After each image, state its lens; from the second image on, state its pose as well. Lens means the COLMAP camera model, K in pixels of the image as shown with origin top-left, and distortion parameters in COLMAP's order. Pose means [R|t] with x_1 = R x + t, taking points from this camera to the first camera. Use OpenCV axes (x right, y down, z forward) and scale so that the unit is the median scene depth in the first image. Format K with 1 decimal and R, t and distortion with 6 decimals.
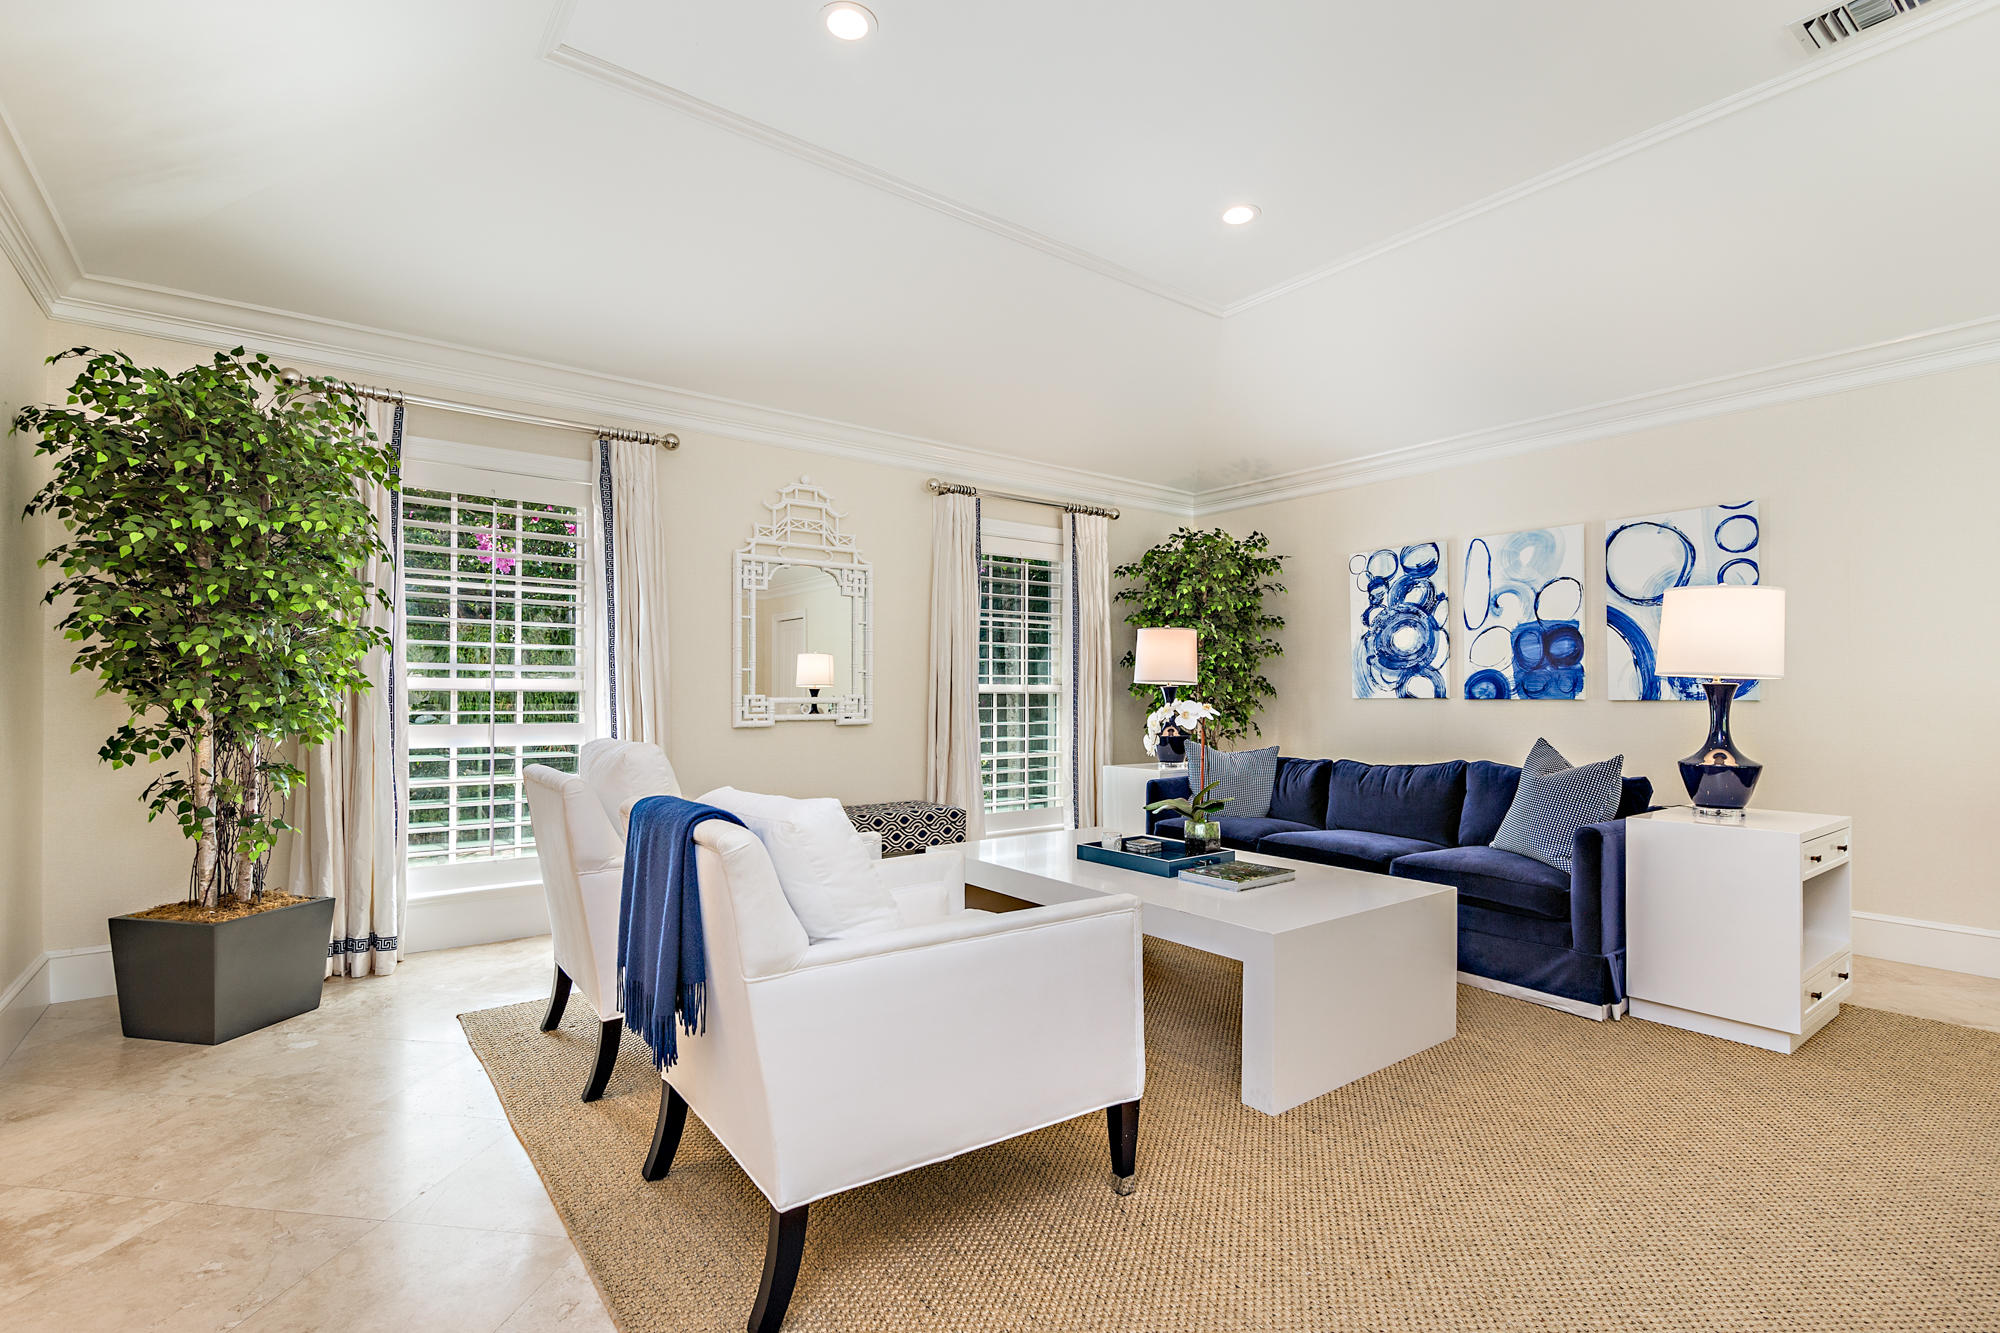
lens RADIAL K [[933.1, 0, 1000.9], [0, 933.1, 682.1], [0, 0, 1]] dist [0.005043, -0.001828]
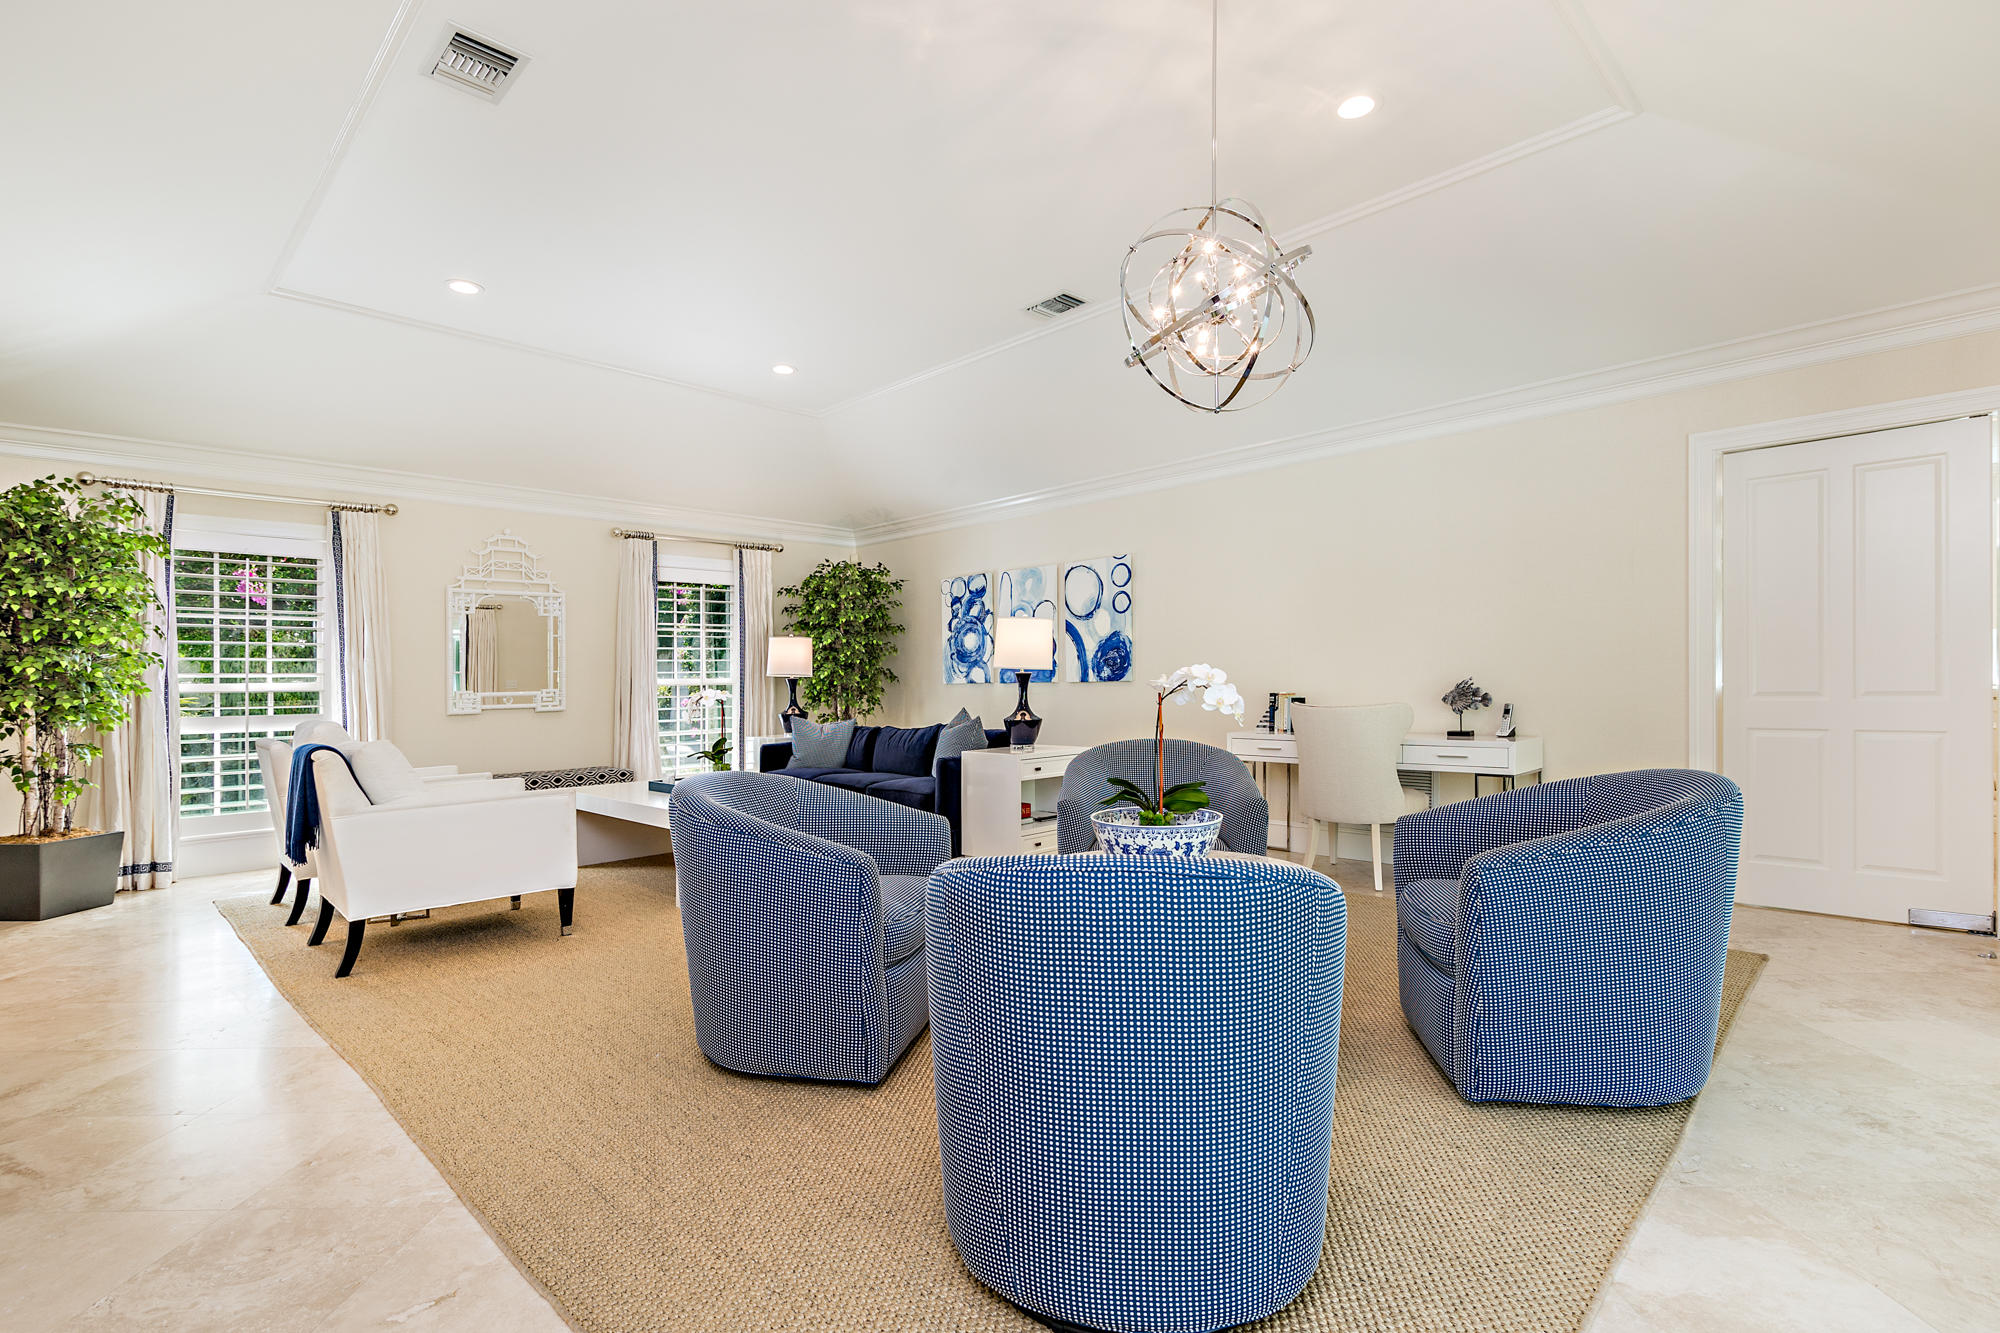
lens RADIAL K [[933.1, 0, 999.5], [0, 933.1, 660.6], [0, 0, 1]] dist [0.005043, -0.001828]
pose [[0.990429, -0.017287, 0.136934, 0.384822], [0.018754, 0.999780, -0.009429, -0.003884], [-0.136741, 0.011907, 0.990535, -0.549611]]
